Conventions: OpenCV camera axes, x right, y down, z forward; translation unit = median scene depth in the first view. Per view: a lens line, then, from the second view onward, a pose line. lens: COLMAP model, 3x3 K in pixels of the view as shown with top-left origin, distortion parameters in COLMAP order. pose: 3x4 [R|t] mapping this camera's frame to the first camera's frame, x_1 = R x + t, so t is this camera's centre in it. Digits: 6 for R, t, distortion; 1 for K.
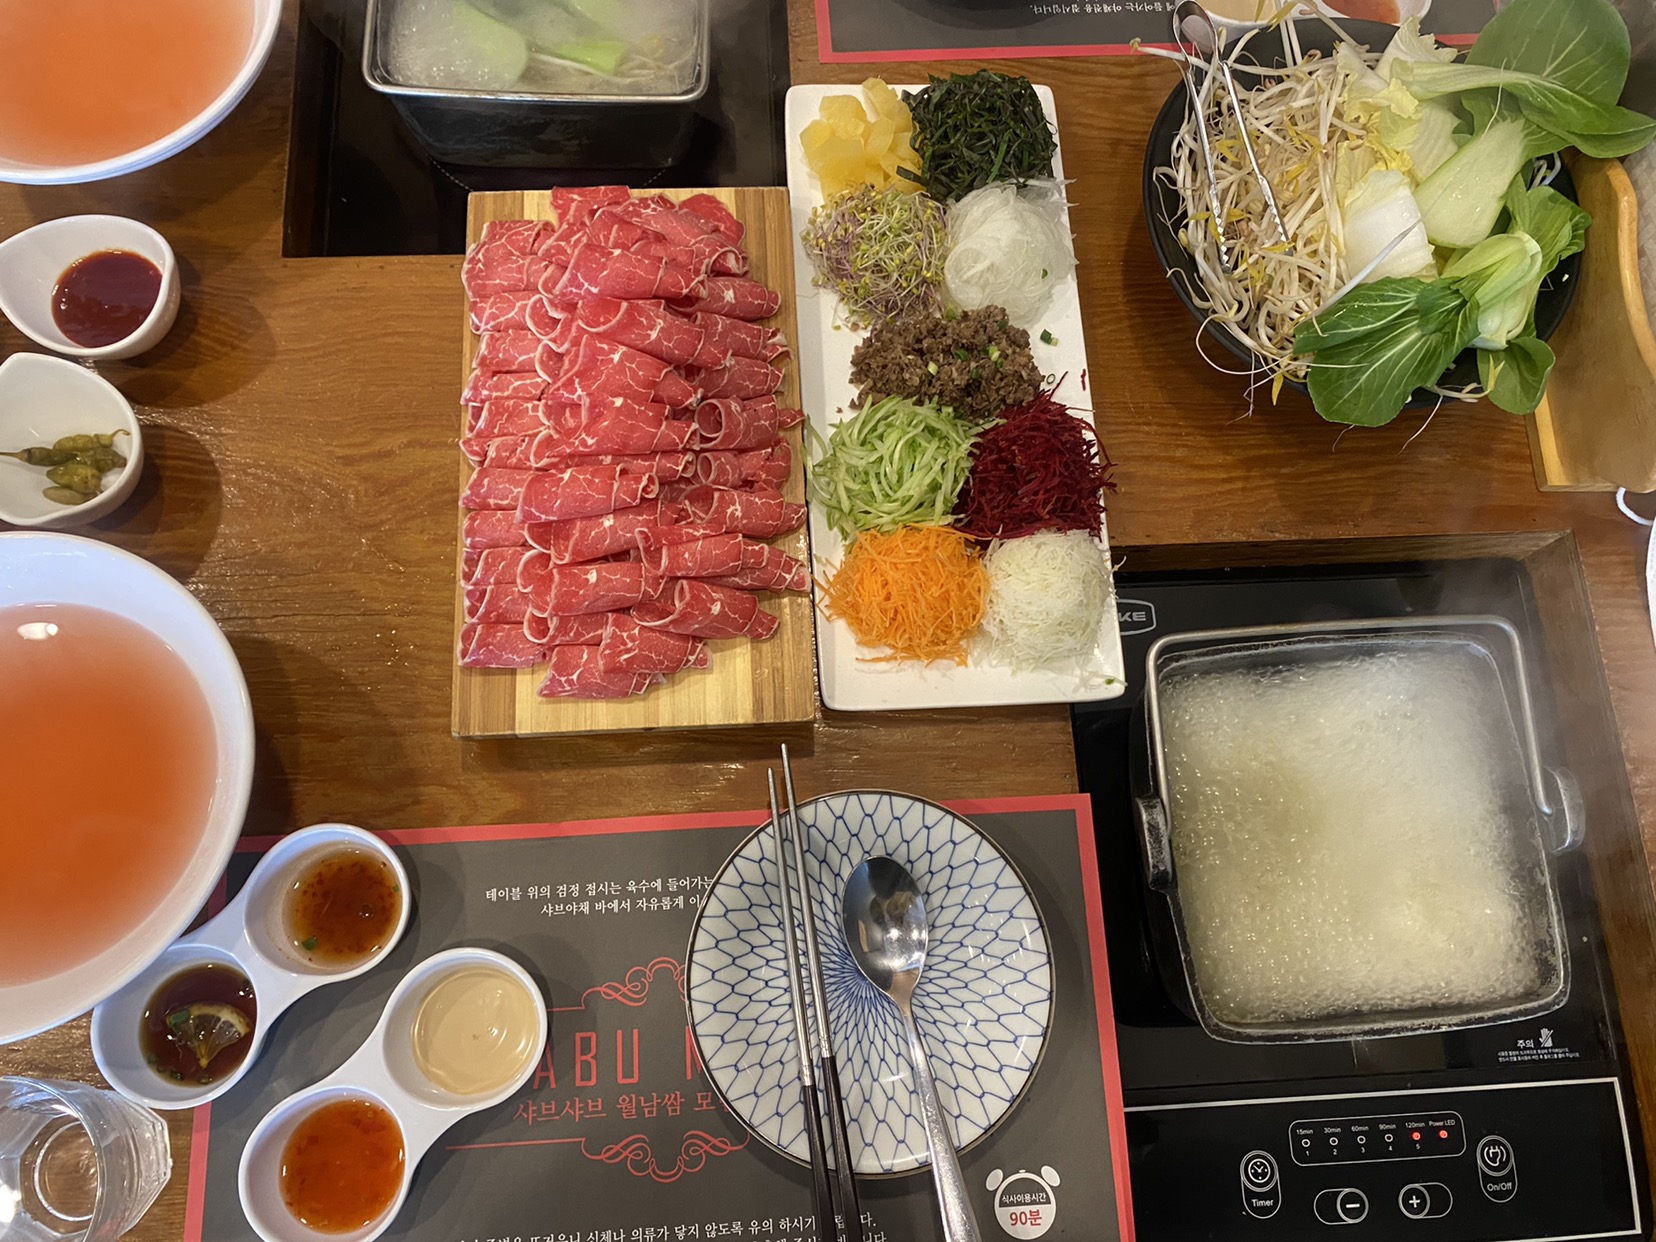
lens RADIAL K [[1273.5, 0, 824.4], [0, 1273.5, 621.5], [0, 0, 1]] dist [0.001972, 0.000114]
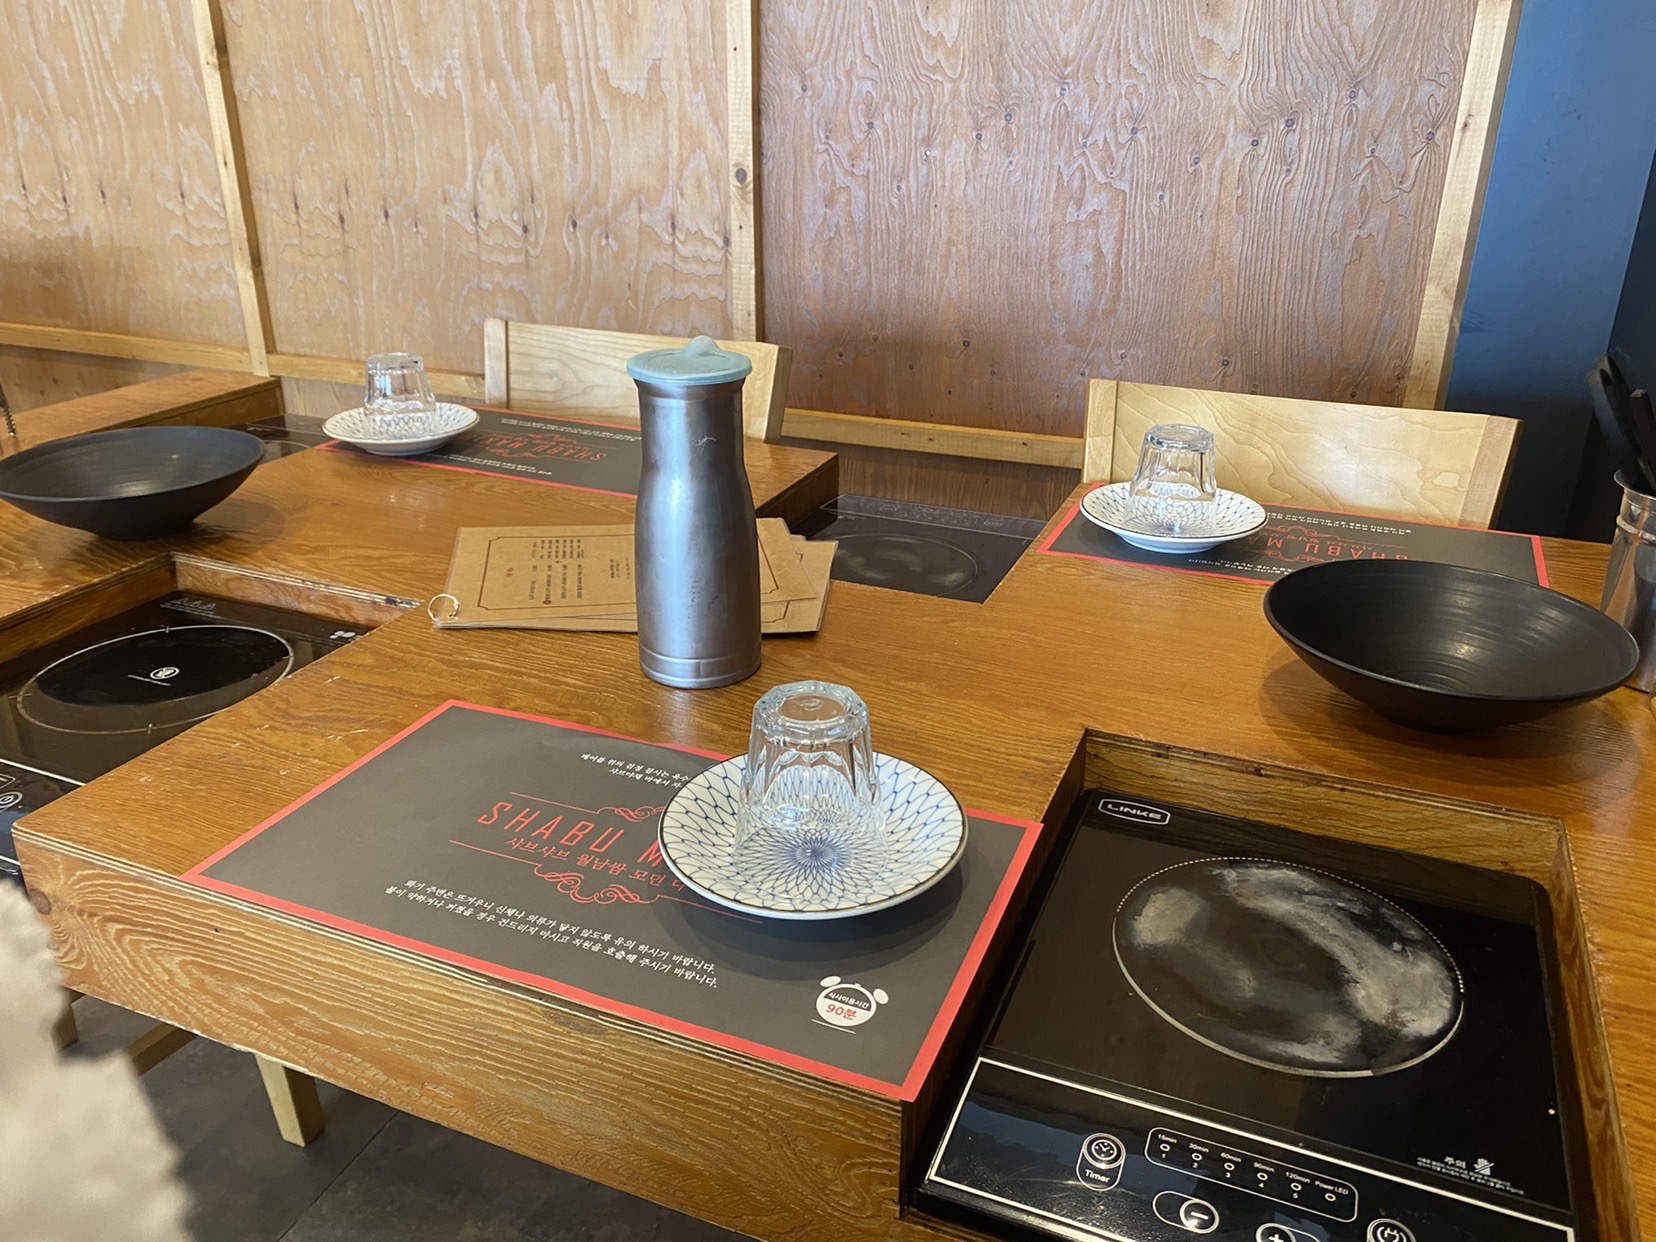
lens RADIAL K [[1273.5, 0, 832.0], [0, 1273.5, 622.0], [0, 0, 1]] dist [0.001972, 0.000114]
pose [[0.898256, 0.136353, -0.417785, 0.492378], [-0.411788, 0.593216, -0.691755, 0.911899], [0.153514, 0.793412, 0.589008, 0.130627]]
